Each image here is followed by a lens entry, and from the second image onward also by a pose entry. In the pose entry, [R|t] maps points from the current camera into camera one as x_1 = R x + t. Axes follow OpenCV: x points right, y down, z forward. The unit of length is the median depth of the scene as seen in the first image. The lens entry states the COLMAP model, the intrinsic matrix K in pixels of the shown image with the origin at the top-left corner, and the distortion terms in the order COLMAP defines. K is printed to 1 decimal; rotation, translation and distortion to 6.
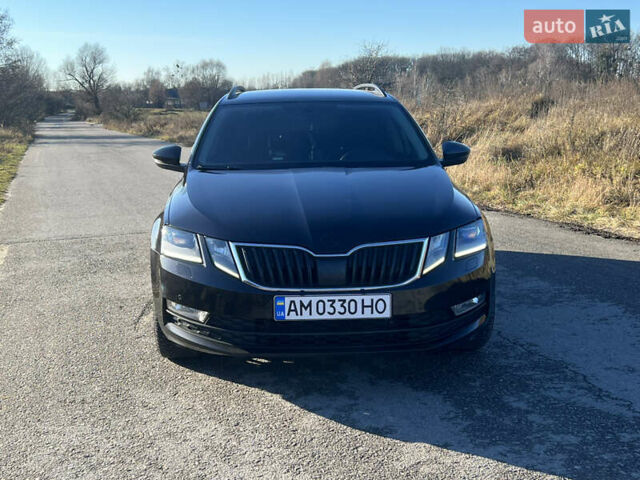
lens RADIAL K [[796.7, 0, 320.0], [0, 796.7, 240.0], [0, 0, 1]] dist [0.163471, -0.468620]
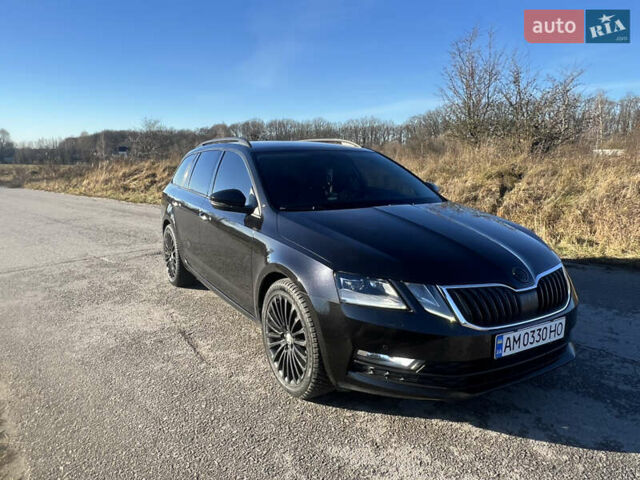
lens RADIAL K [[460.8, 0, 313.7], [0, 460.8, 240.8], [0, 0, 1]] dist [0.006966, -0.024892]
pose [[0.896361, -0.066500, 0.438310, -0.506549], [0.064119, 0.997737, 0.020250, -0.075839], [-0.438664, 0.009953, 0.898596, 0.564761]]
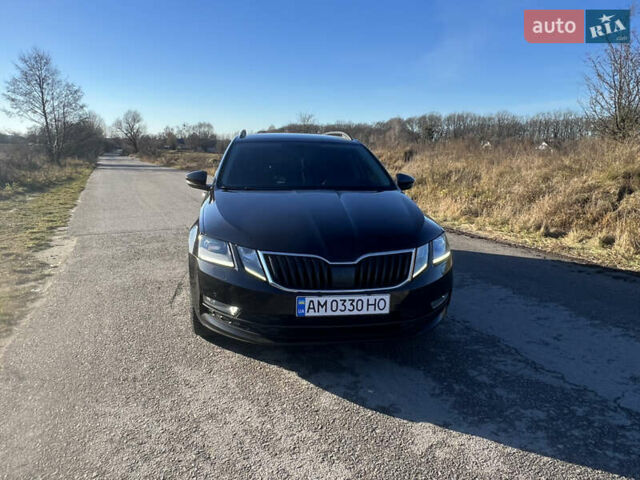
lens RADIAL K [[460.8, 0, 313.7], [0, 460.8, 240.8], [0, 0, 1]] dist [0.006966, -0.024892]
pose [[0.994887, 0.012239, 0.100254, -0.101250], [-0.014686, 0.999611, 0.023706, -0.030965], [-0.099925, -0.025057, 0.994679, 0.299805]]
